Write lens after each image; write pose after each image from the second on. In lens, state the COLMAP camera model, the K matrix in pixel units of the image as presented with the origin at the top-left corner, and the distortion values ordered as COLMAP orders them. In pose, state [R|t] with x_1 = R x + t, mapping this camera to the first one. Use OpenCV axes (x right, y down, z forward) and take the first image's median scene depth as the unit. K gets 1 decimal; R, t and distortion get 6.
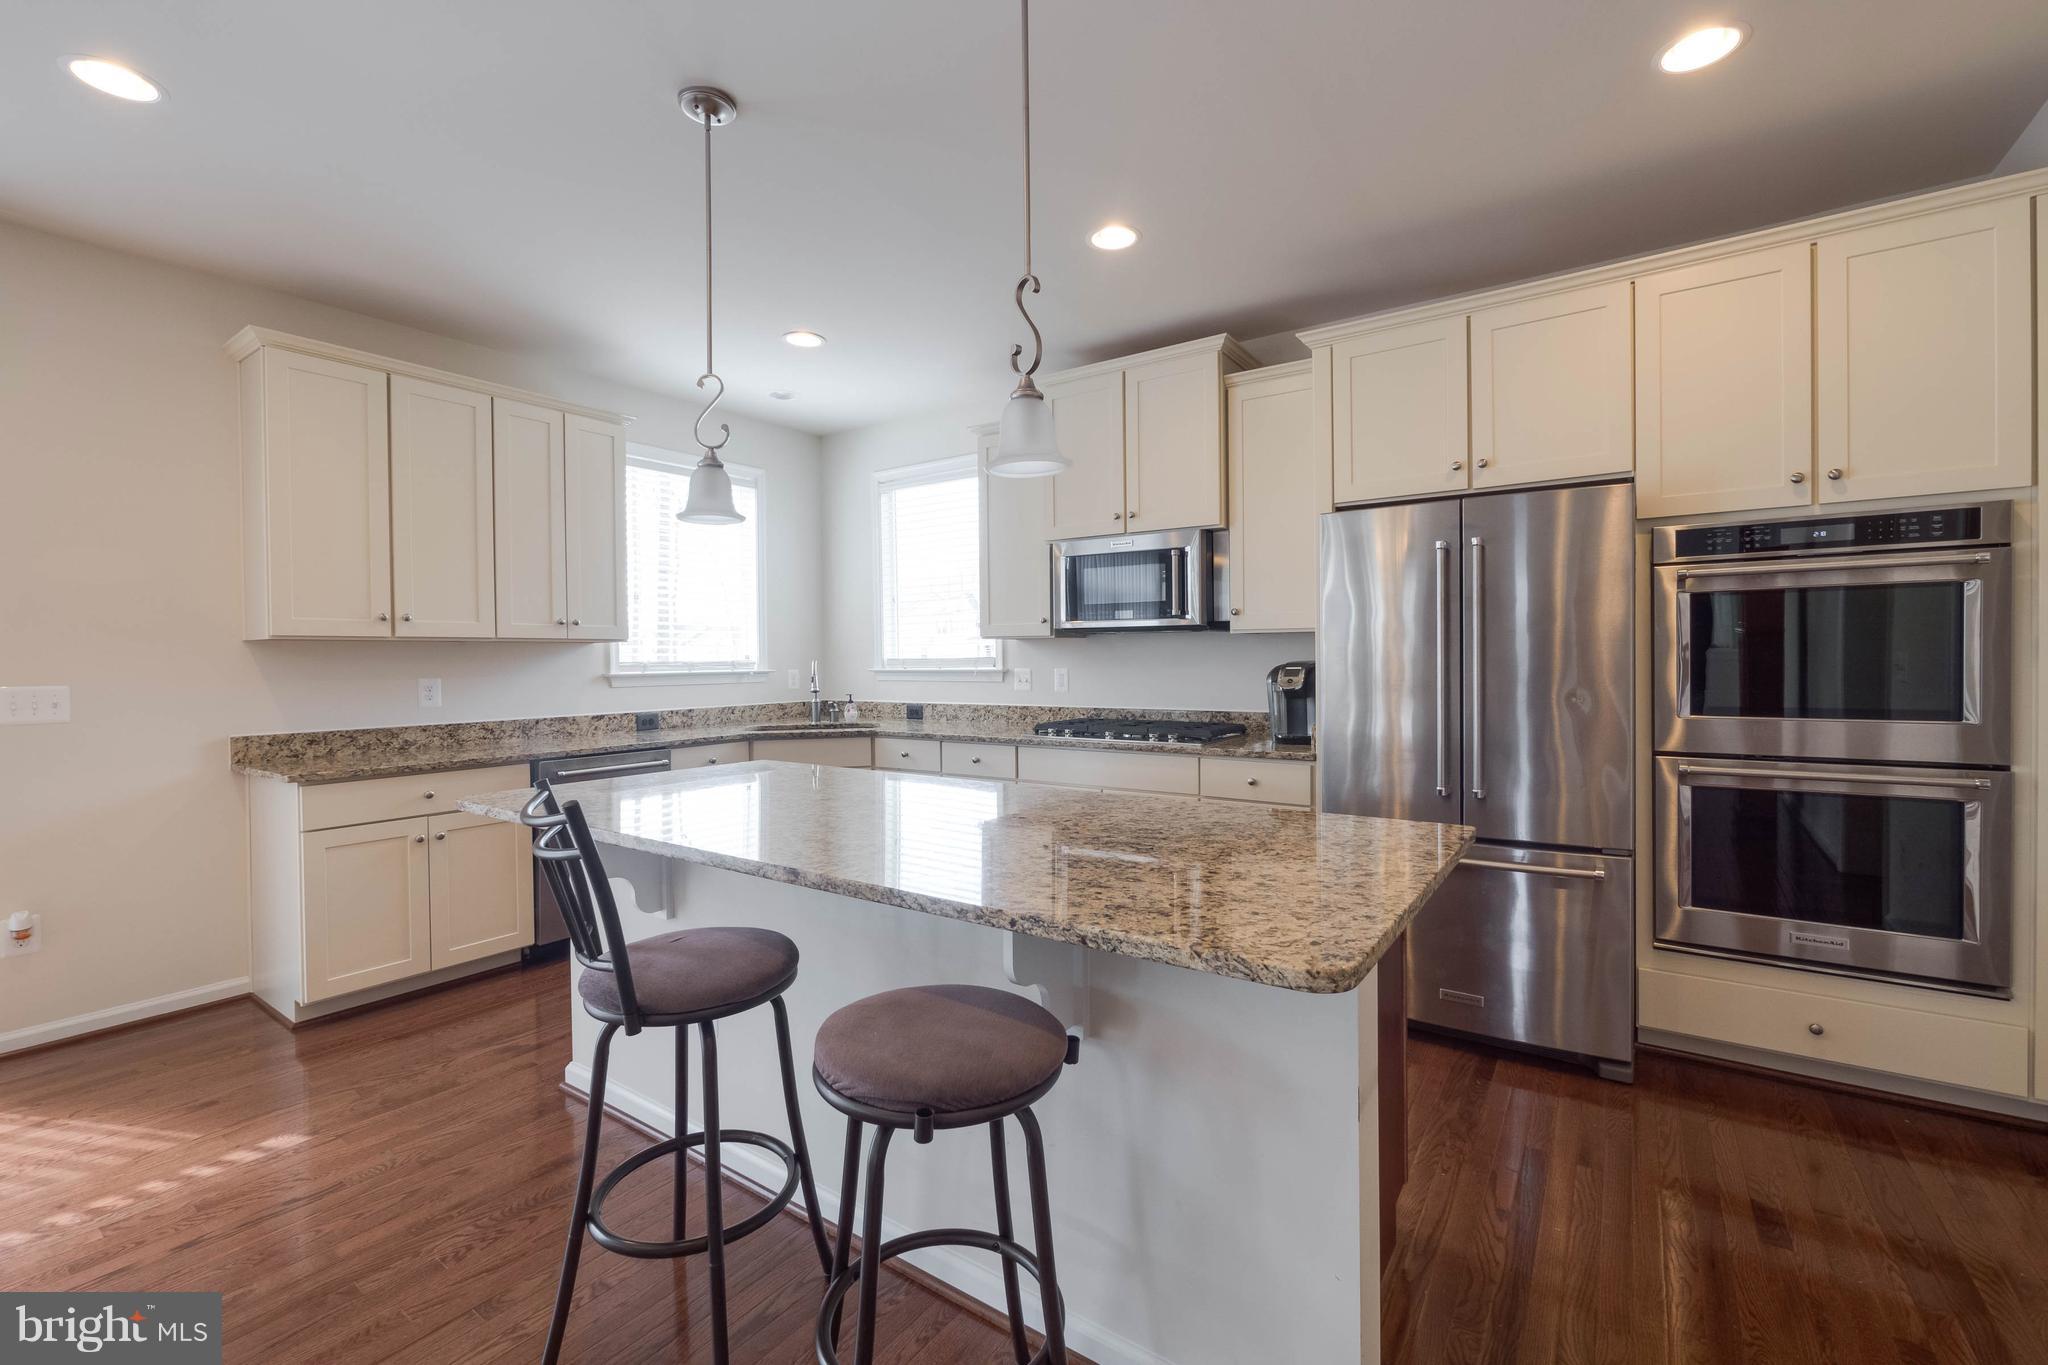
lens RADIAL K [[865.7, 0, 1029.4], [0, 865.7, 668.8], [0, 0, 1]] dist [-0.000901, -0.000310]
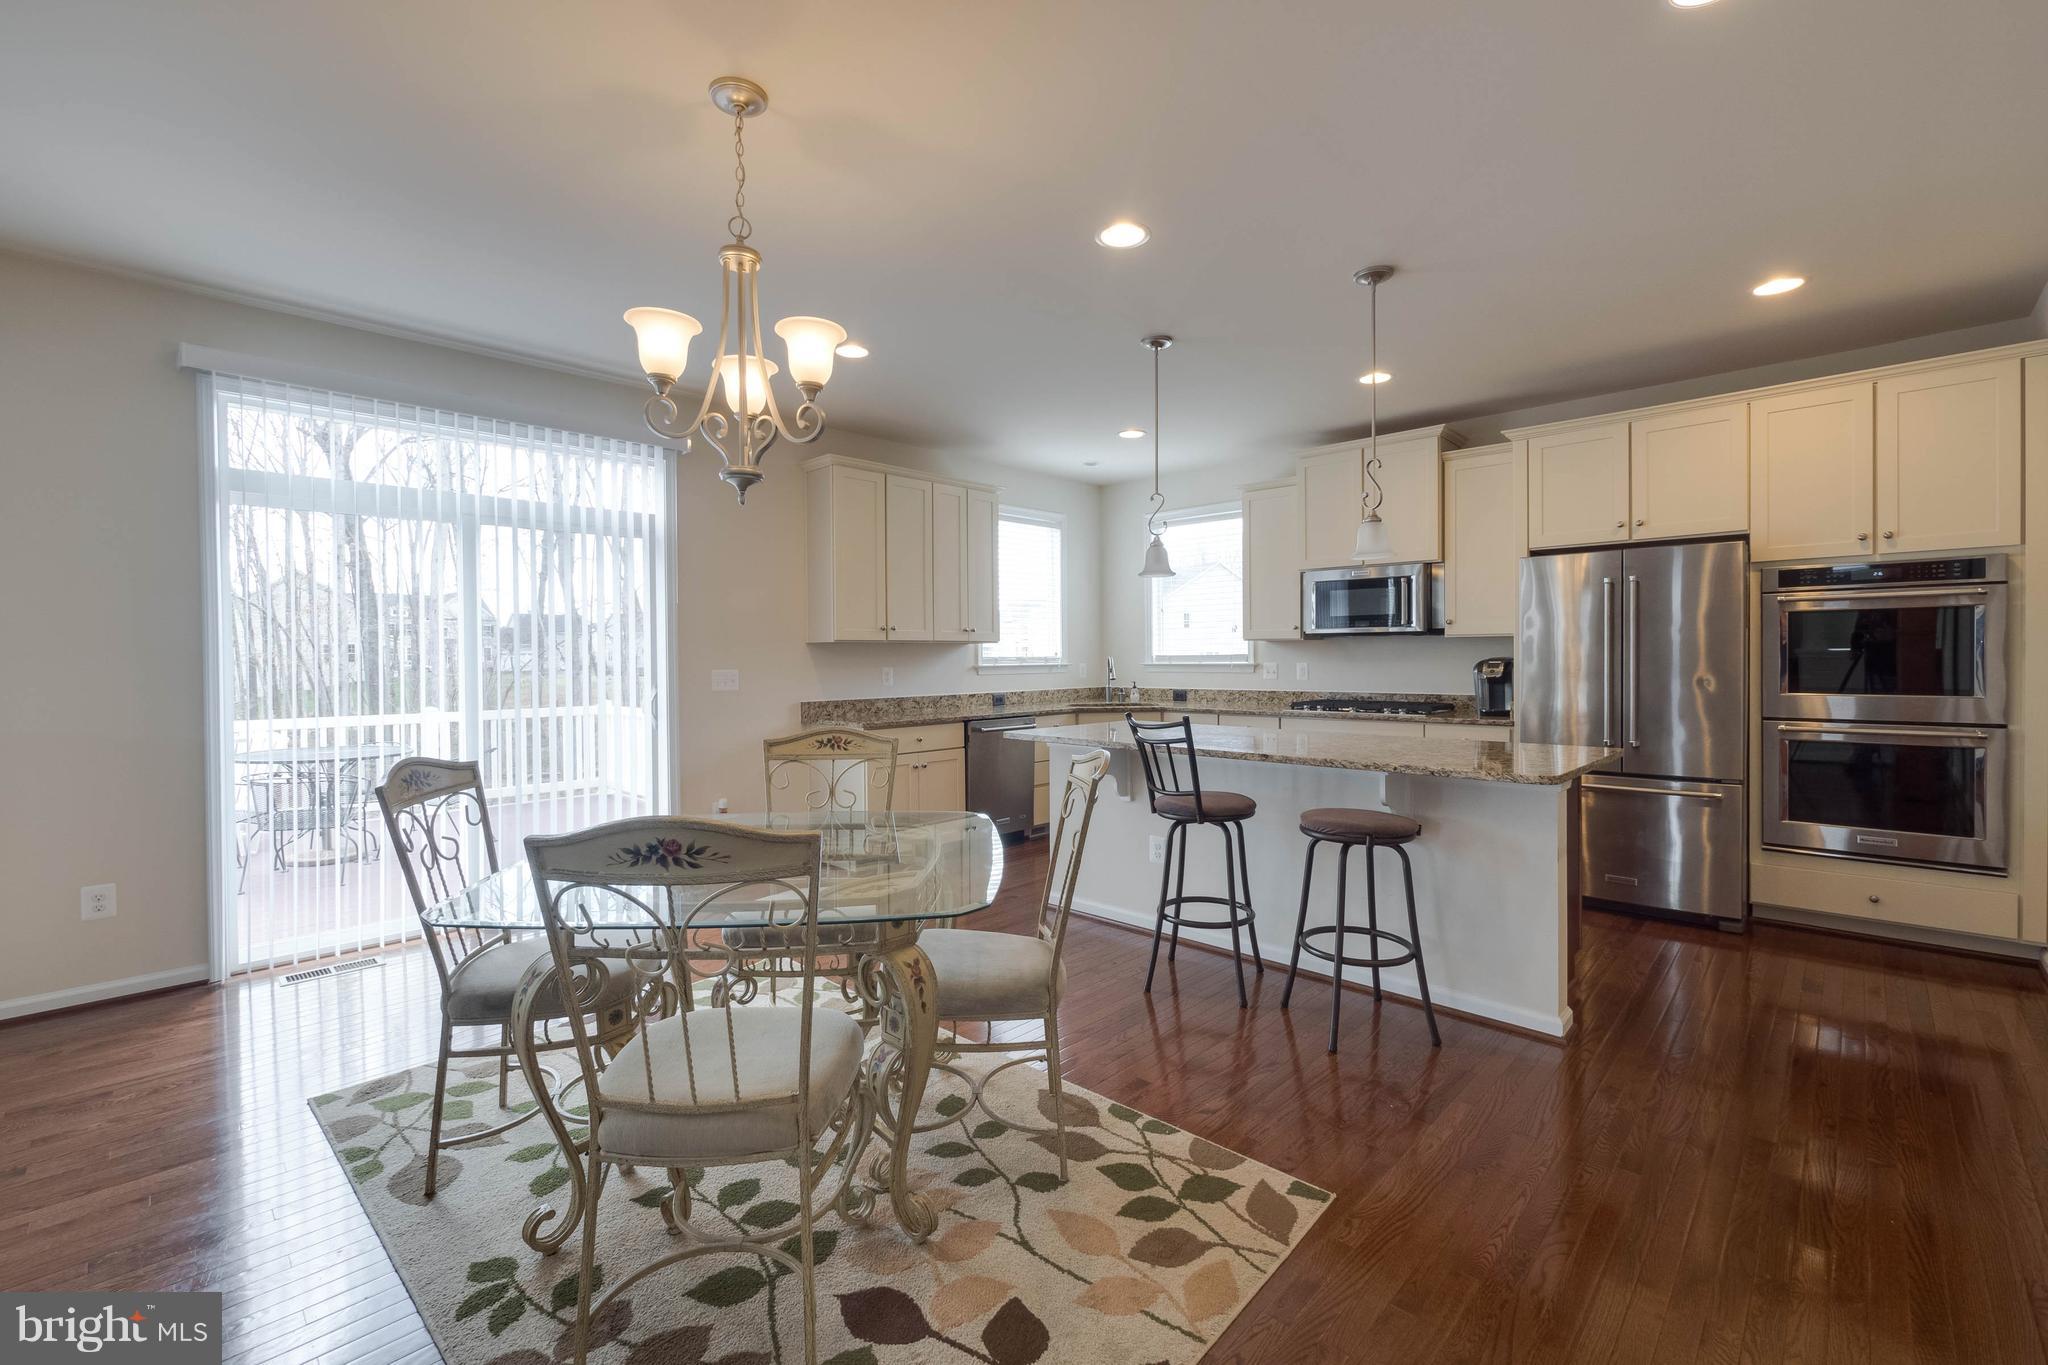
lens RADIAL K [[865.7, 0, 1029.4], [0, 865.7, 668.8], [0, 0, 1]] dist [-0.000901, -0.000310]
pose [[0.987641, 0.004204, -0.156675, -0.210523], [-0.003804, 0.999989, 0.002851, 0.008418], [0.156685, -0.002219, 0.987646, -0.480665]]
